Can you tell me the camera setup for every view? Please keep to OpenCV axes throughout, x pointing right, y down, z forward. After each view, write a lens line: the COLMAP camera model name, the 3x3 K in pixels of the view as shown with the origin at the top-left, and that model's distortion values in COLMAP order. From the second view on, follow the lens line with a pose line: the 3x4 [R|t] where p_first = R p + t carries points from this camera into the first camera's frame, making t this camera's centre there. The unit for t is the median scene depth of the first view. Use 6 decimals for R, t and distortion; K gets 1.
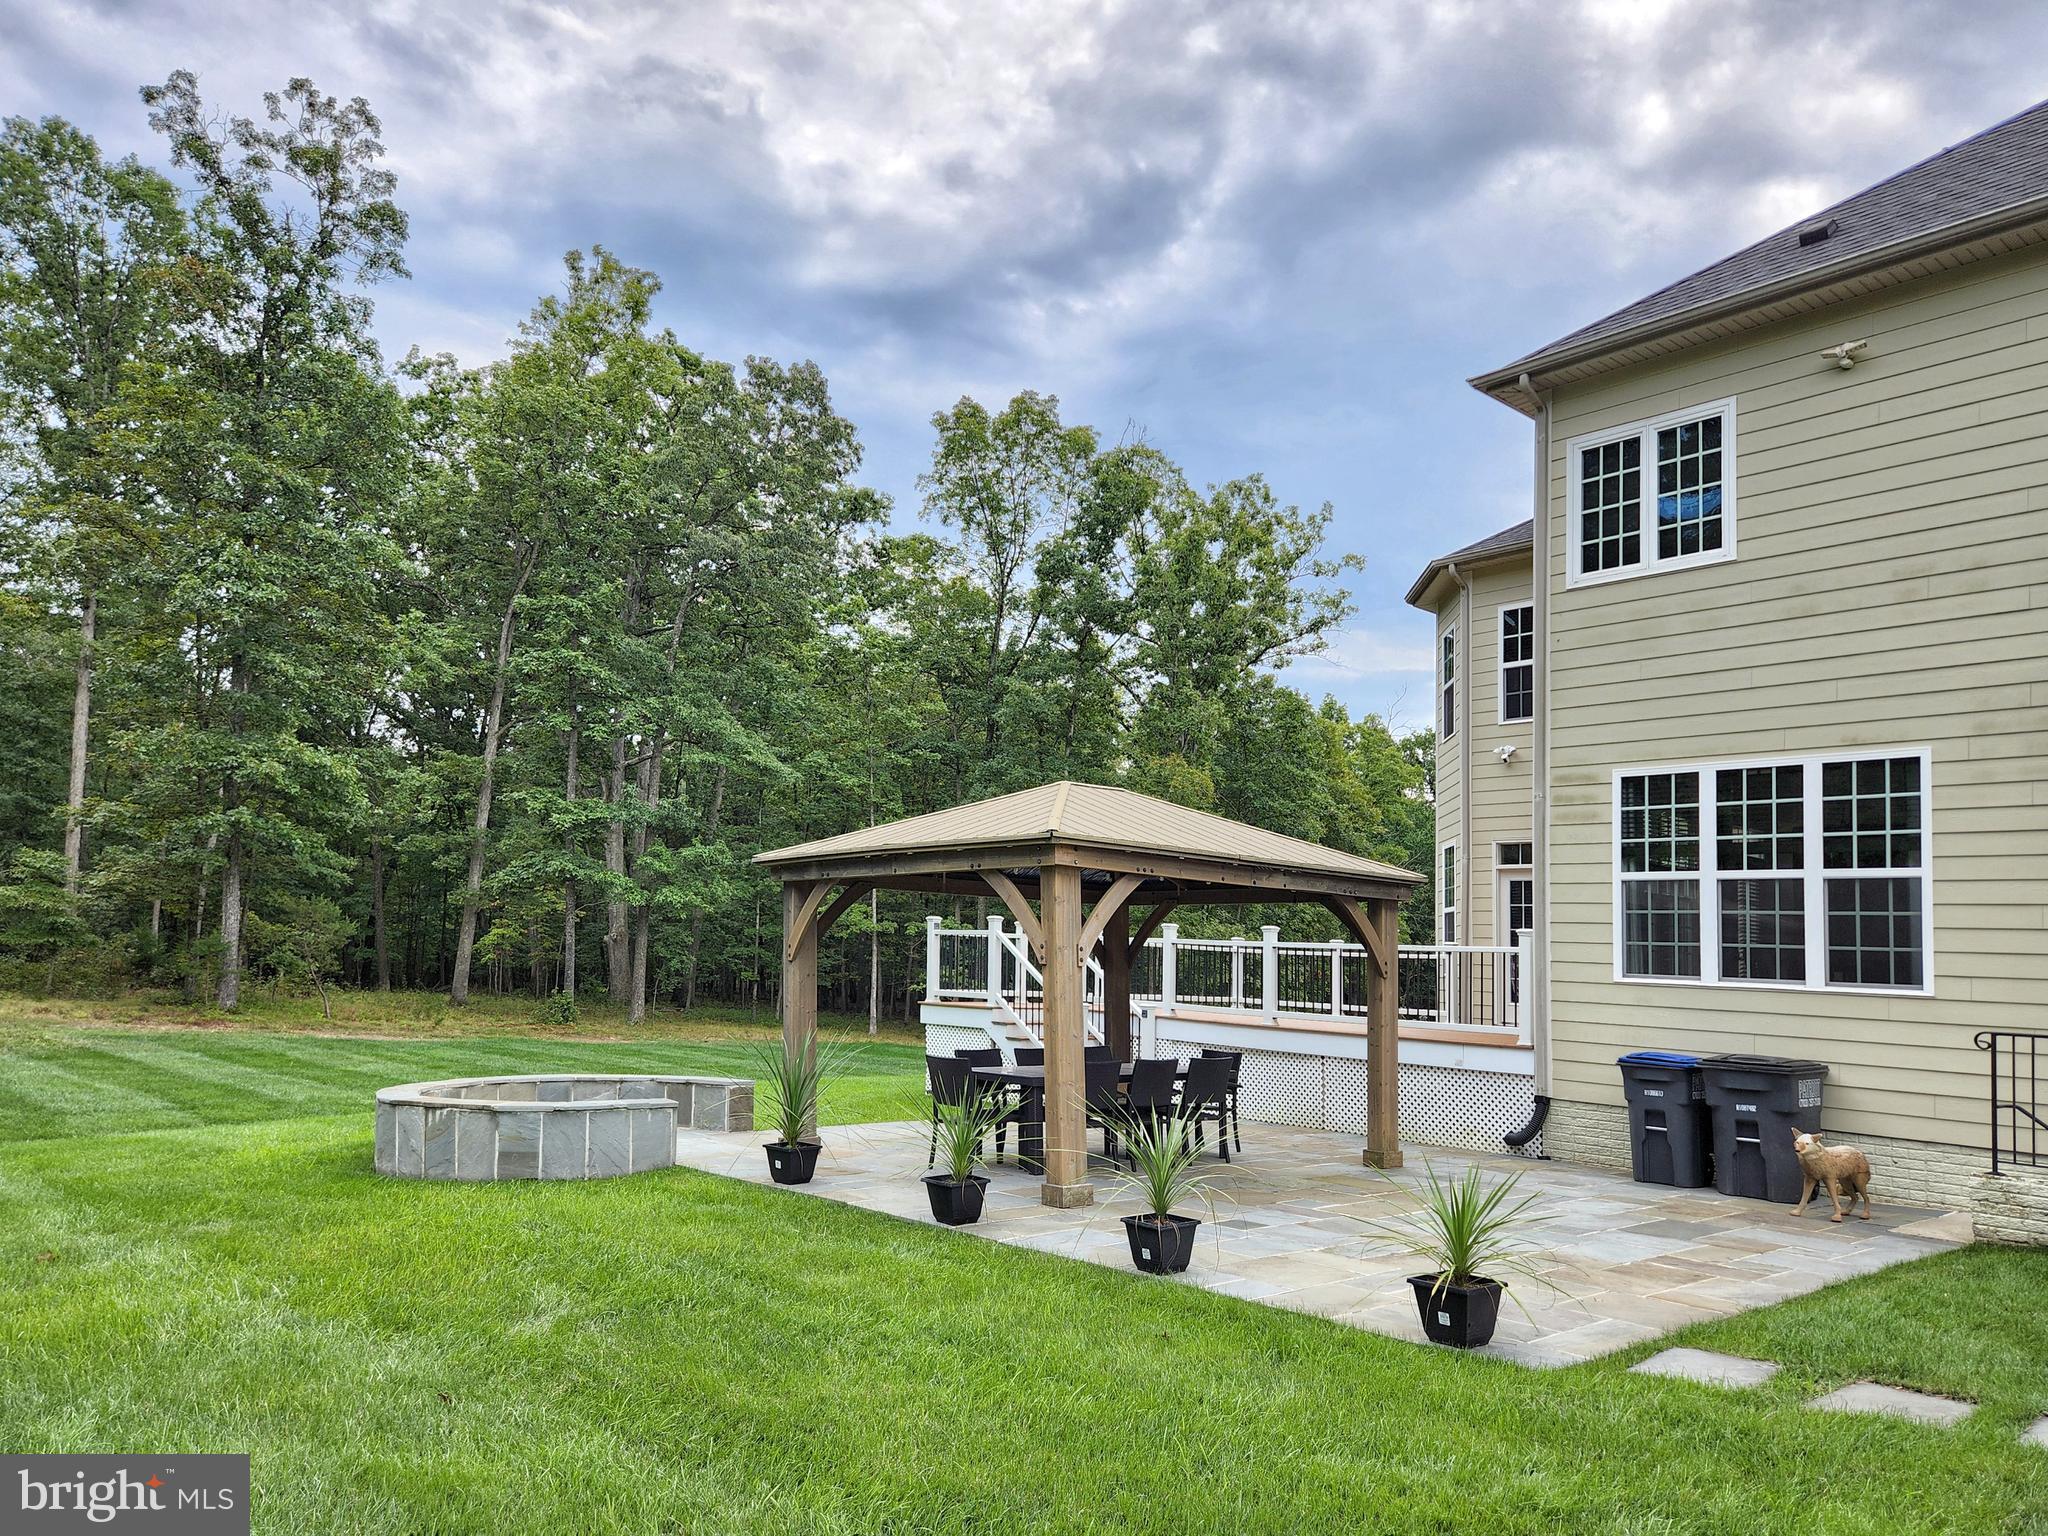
lens RADIAL K [[1543.6, 0, 1027.0], [0, 1543.6, 773.5], [0, 0, 1]] dist [0.064484, -0.012782]
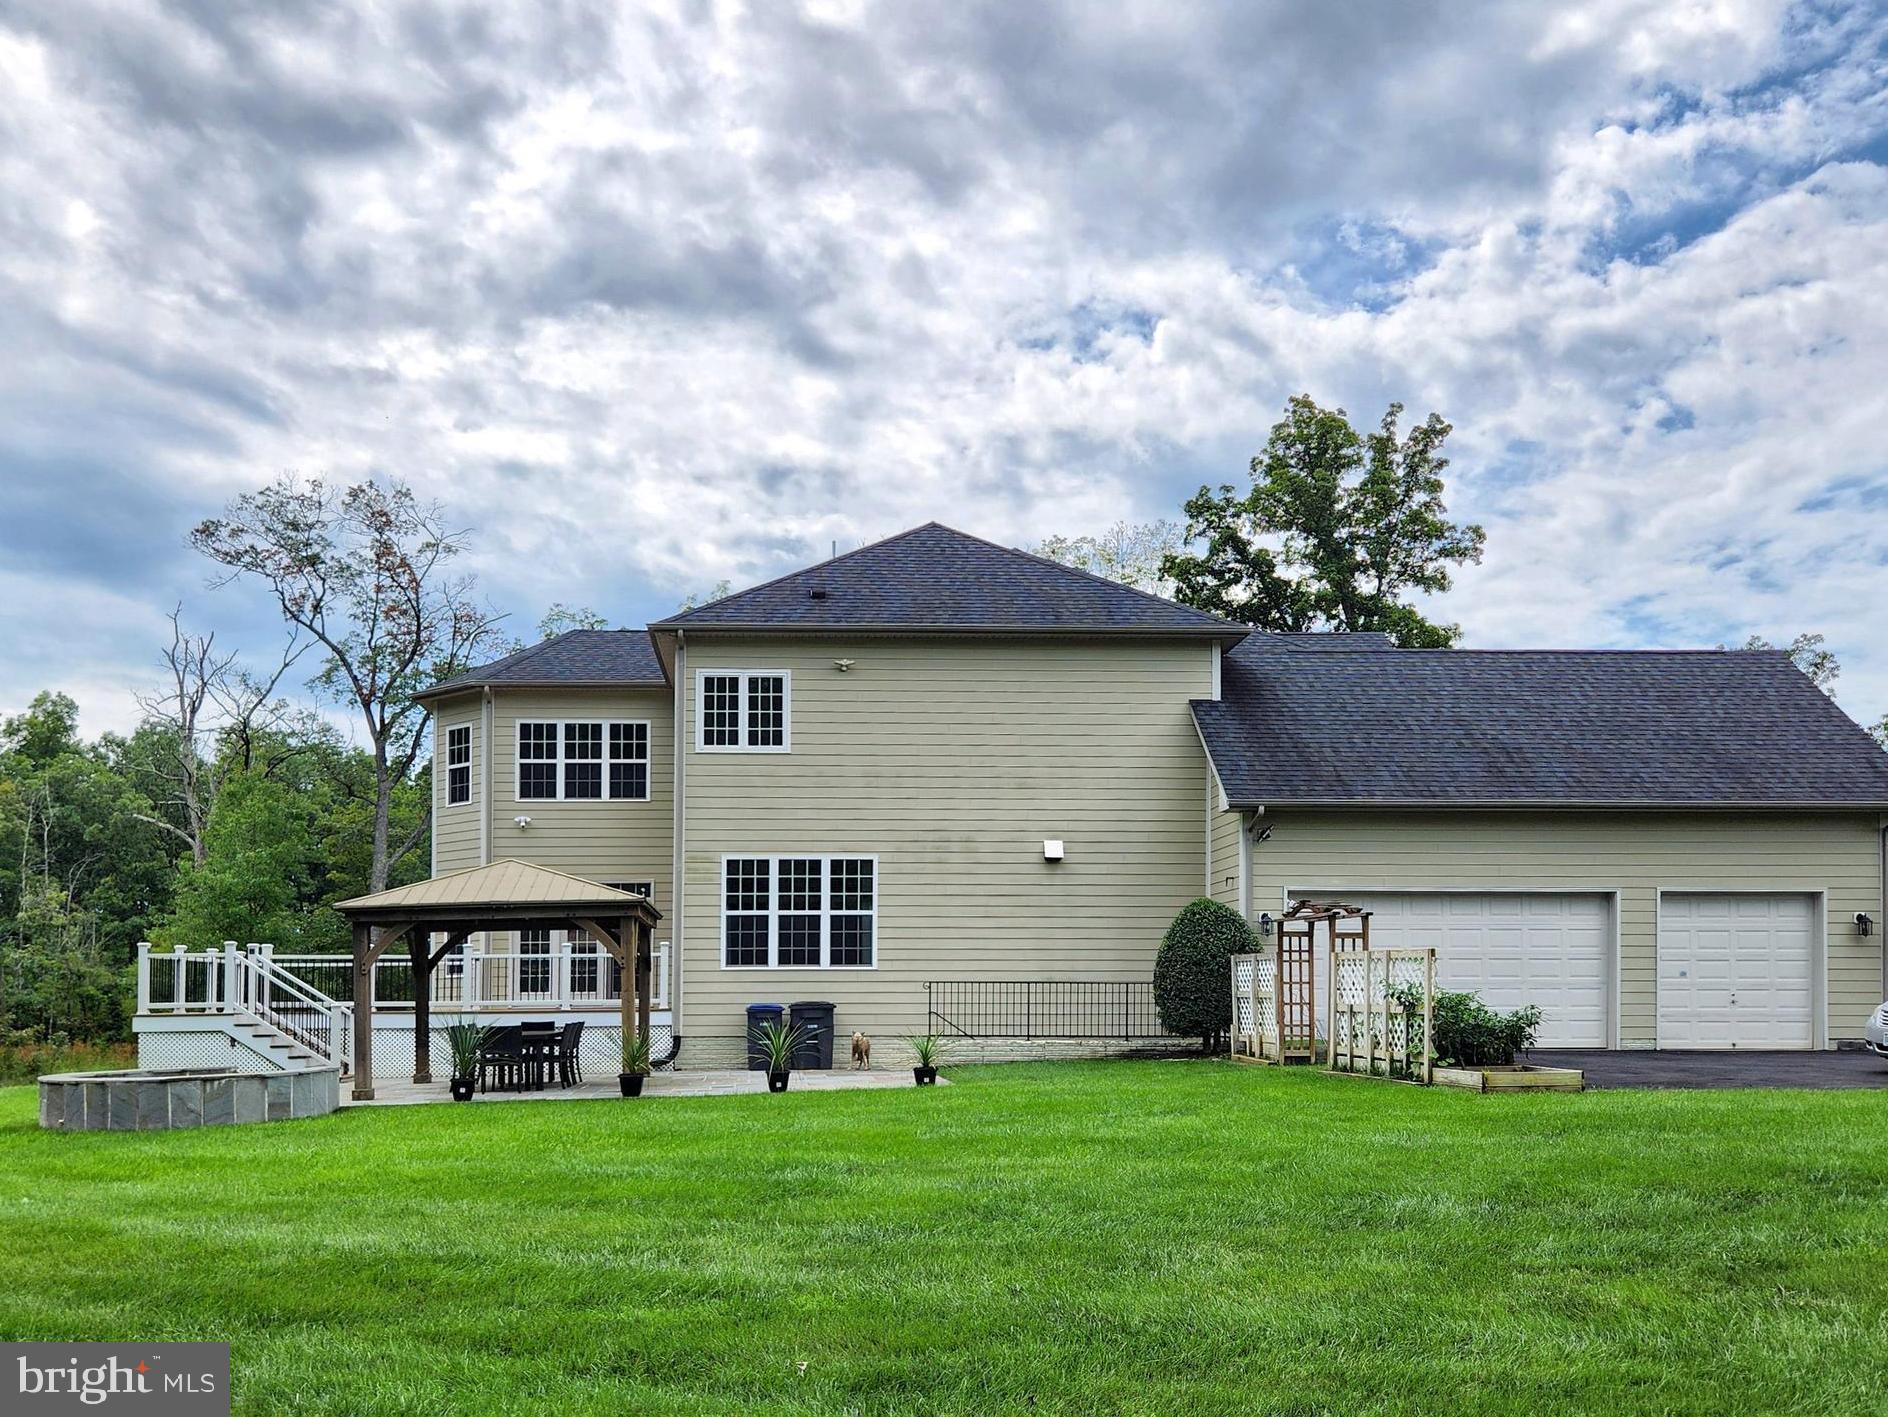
lens RADIAL K [[1423.0, 0, 943.1], [0, 1423.0, 706.1], [0, 0, 1]] dist [0.064484, -0.012782]
pose [[0.662285, 0.105680, 0.741762, -0.724806], [-0.062689, 0.994347, -0.085694, -0.049593], [-0.746625, 0.010253, 0.665166, -0.333082]]
